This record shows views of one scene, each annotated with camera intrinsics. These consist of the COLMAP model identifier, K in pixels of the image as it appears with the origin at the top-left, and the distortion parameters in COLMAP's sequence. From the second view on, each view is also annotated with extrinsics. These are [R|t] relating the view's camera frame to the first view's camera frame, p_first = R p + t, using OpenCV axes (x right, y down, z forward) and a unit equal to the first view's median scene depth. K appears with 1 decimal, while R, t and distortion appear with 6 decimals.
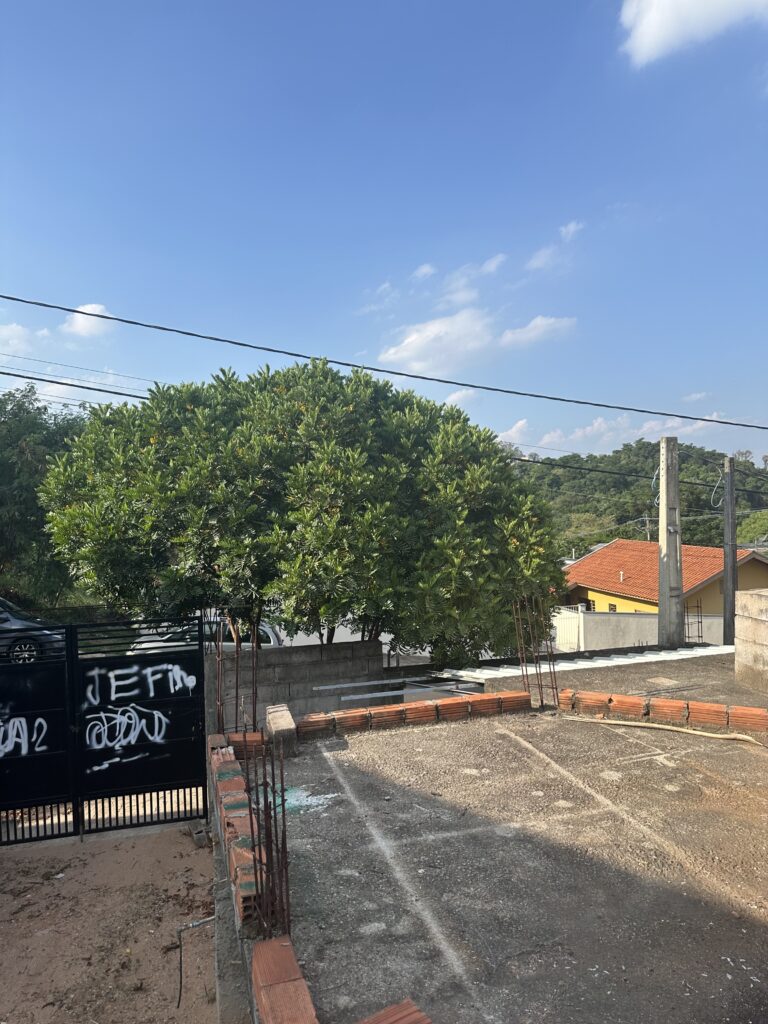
lens RADIAL K [[725.4, 0, 384.1], [0, 725.4, 511.3], [0, 0, 1]] dist [0.047704, -0.051179]
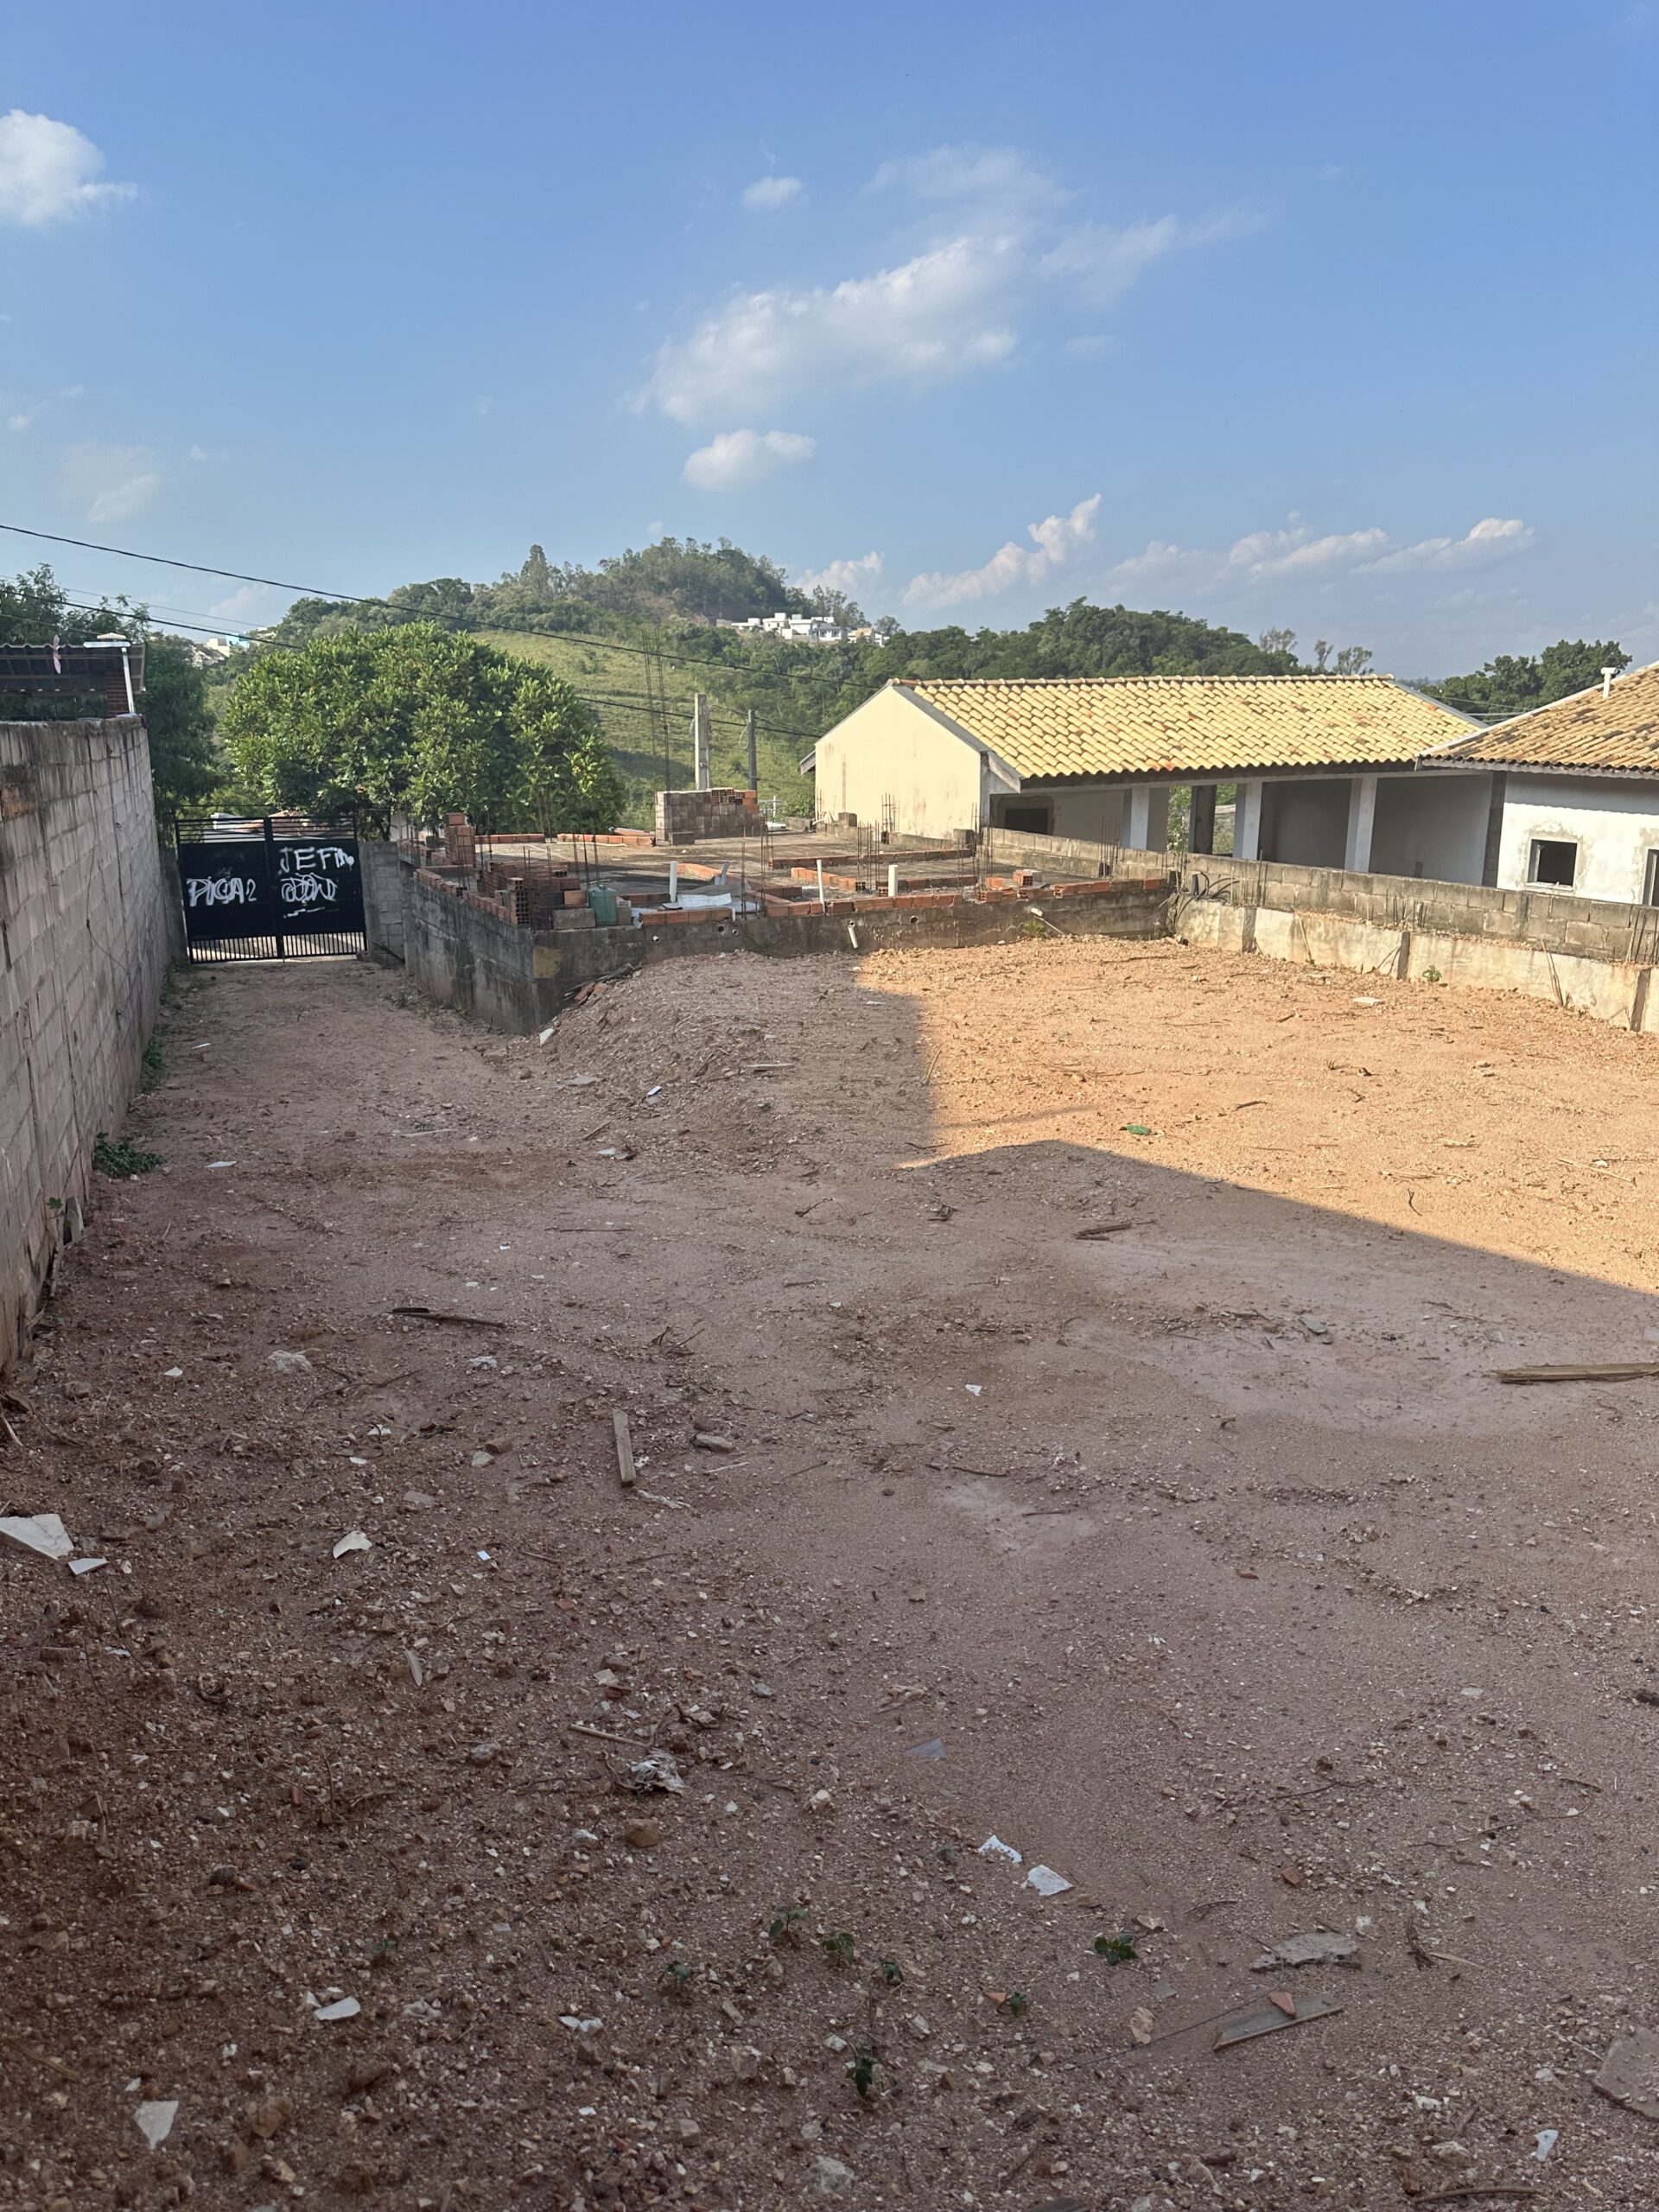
lens RADIAL K [[1566.9, 0, 825.0], [0, 1566.9, 1129.8], [0, 0, 1]] dist [0.047704, -0.051179]
pose [[0.987741, -0.014829, 0.155395, 0.173016], [-0.022871, 0.970987, 0.238037, -0.015943], [-0.154416, -0.238673, 0.958744, -2.240889]]
